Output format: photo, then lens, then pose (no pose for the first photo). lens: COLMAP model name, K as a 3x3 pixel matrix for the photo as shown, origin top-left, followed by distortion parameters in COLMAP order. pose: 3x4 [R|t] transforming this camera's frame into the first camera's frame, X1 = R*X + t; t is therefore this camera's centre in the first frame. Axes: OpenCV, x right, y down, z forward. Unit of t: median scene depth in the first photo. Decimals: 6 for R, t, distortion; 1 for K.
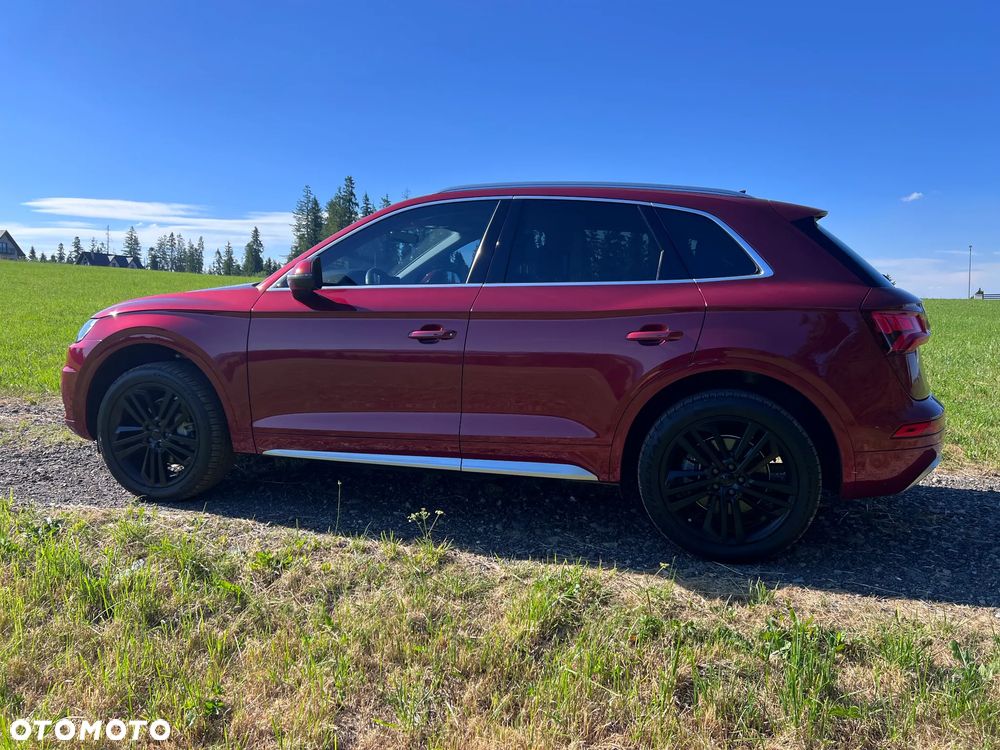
lens RADIAL K [[759.4, 0, 500.0], [0, 759.4, 372.3], [0, 0, 1]] dist [0.058232, -0.059160]
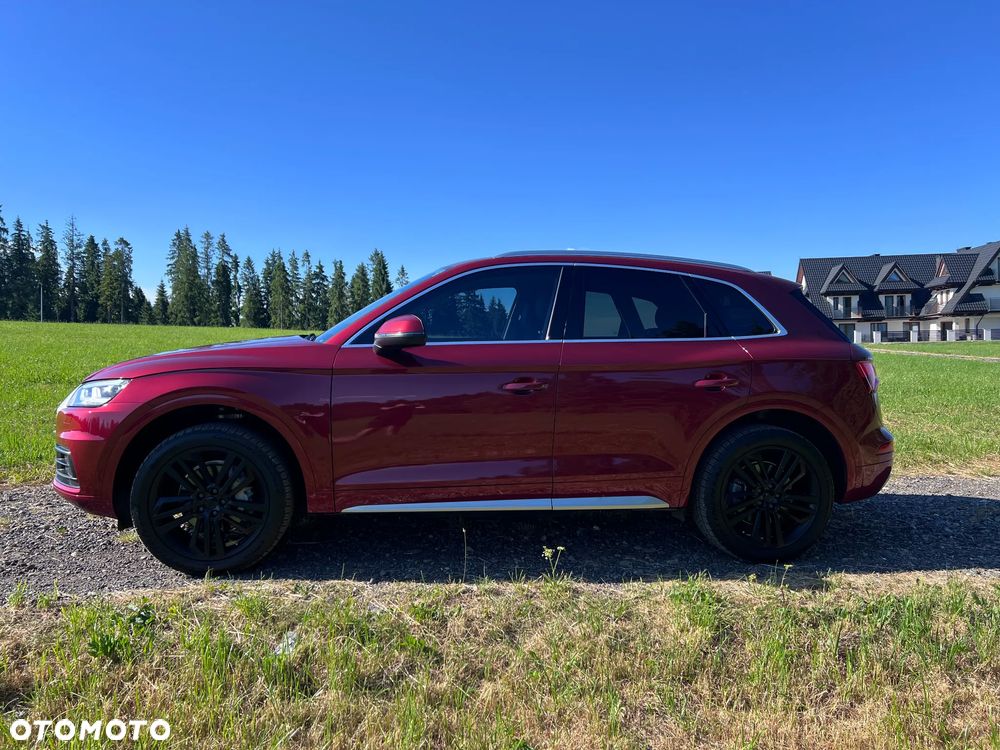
lens RADIAL K [[759.4, 0, 496.2], [0, 759.4, 374.7], [0, 0, 1]] dist [0.058232, -0.059160]
pose [[0.919241, -0.021489, 0.393108, -0.568287], [0.040626, 0.998356, -0.040424, -0.025013], [-0.391593, 0.053130, 0.918603, 0.012261]]
